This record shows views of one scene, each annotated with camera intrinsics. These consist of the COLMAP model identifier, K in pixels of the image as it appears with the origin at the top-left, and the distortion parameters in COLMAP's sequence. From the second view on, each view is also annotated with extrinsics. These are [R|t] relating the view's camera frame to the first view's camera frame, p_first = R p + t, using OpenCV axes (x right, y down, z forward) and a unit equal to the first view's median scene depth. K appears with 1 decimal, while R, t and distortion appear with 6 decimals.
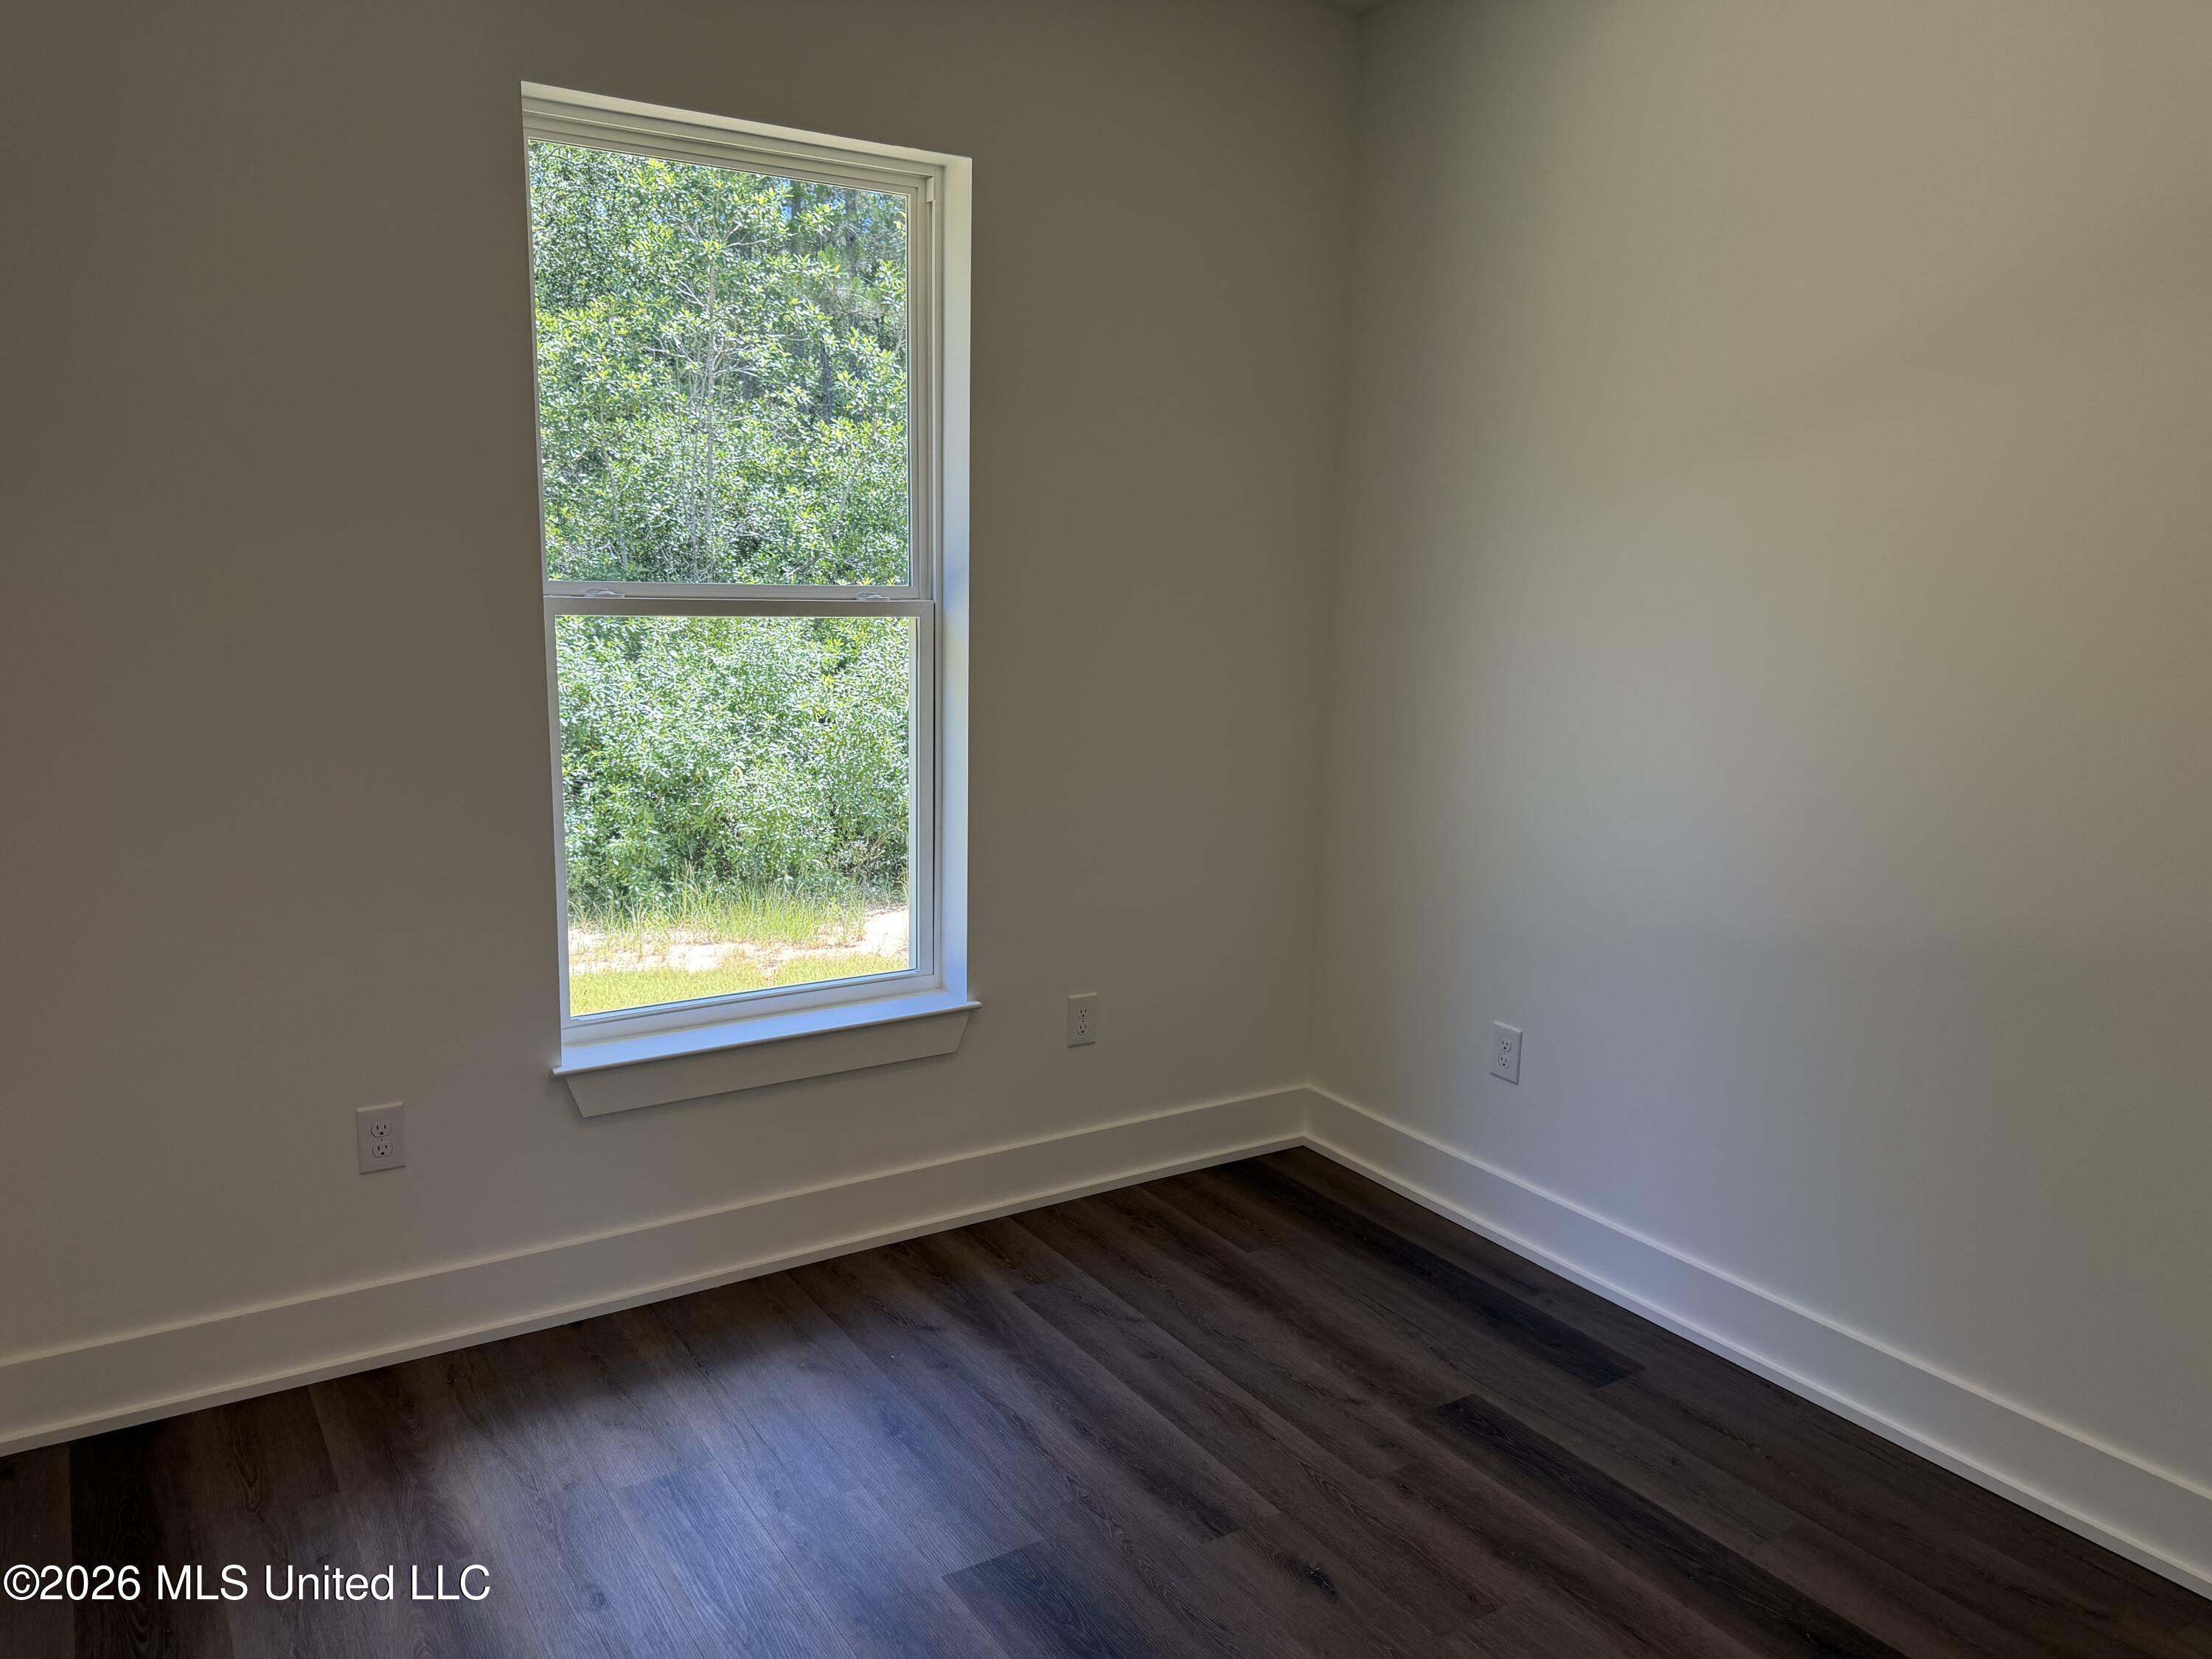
lens RADIAL K [[1580.0, 0, 1095.7], [0, 1580.0, 820.3], [0, 0, 1]] dist [0.035315, -0.039685]
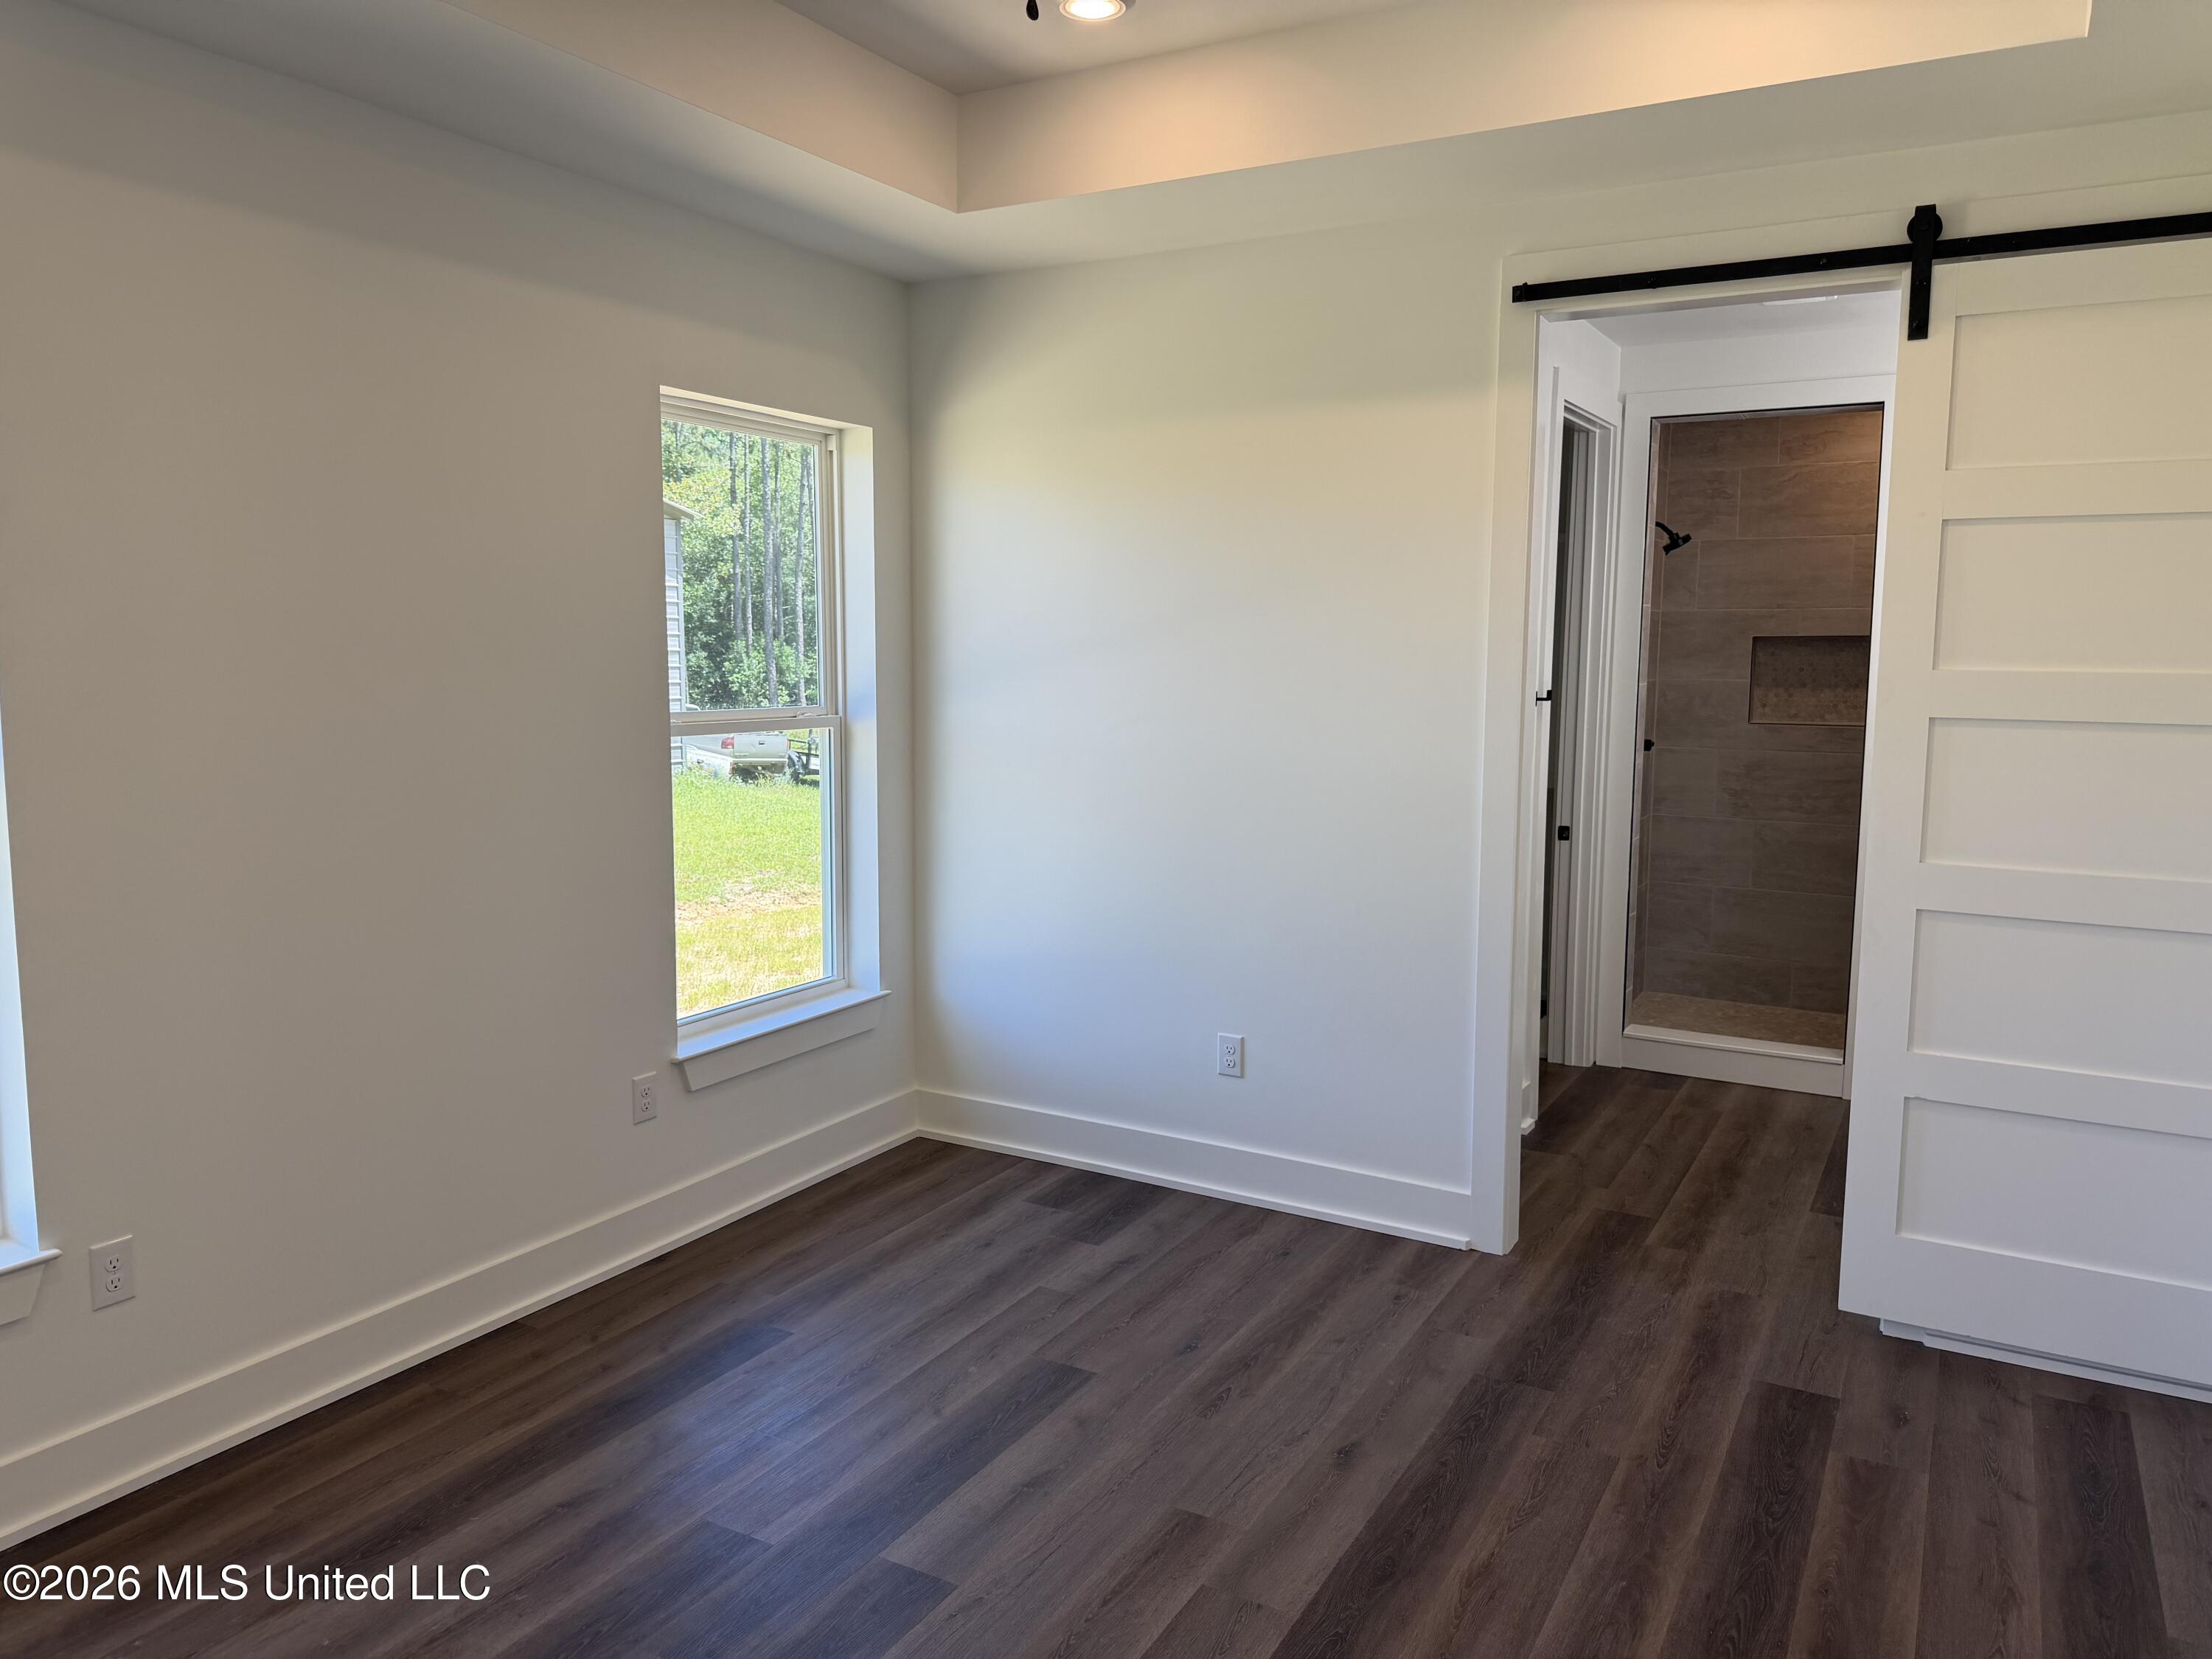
lens RADIAL K [[1580.0, 0, 1096.1], [0, 1580.0, 822.1], [0, 0, 1]] dist [0.035315, -0.039685]
pose [[0.879232, -0.083552, 0.469011, -0.591794], [0.116605, 0.992298, -0.041819, 0.047485], [-0.461904, 0.091458, 0.882202, -0.386926]]
